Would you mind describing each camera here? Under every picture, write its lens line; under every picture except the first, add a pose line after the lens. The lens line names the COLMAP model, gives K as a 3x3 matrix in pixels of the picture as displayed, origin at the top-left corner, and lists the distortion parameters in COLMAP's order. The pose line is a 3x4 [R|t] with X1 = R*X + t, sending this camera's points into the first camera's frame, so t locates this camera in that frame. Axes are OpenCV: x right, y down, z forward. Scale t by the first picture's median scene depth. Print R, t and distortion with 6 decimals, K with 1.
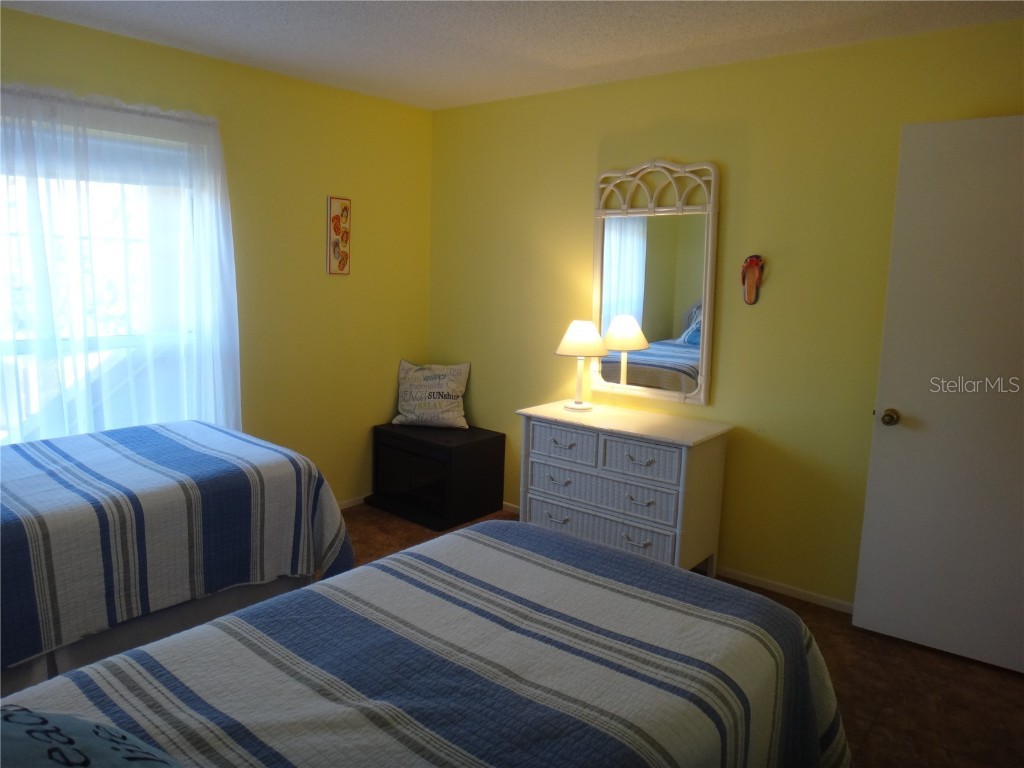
lens RADIAL K [[727.7, 0, 512.0], [0, 727.7, 384.0], [0, 0, 1]] dist [-0.033383, 0.002509]
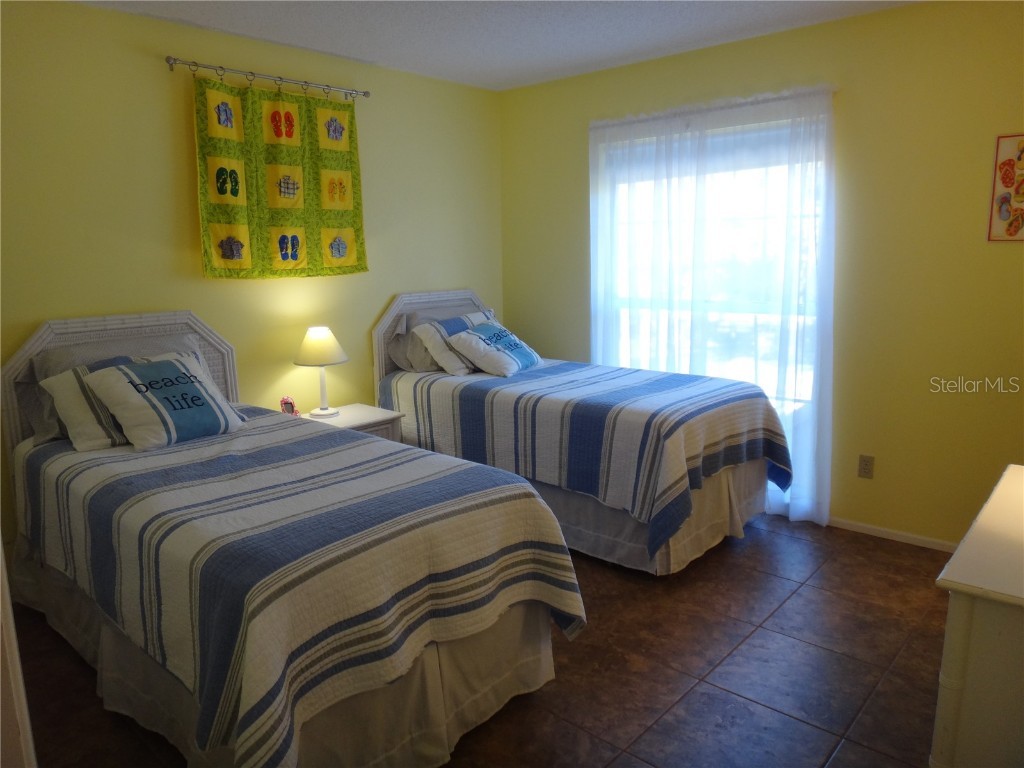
lens RADIAL K [[727.7, 0, 512.0], [0, 727.7, 384.0], [0, 0, 1]] dist [-0.033383, 0.002509]
pose [[-0.055683, 0.151406, -0.986902, 0.662468], [-0.139115, 0.977618, 0.157831, -0.069469], [0.988709, 0.146082, -0.033374, 0.700581]]
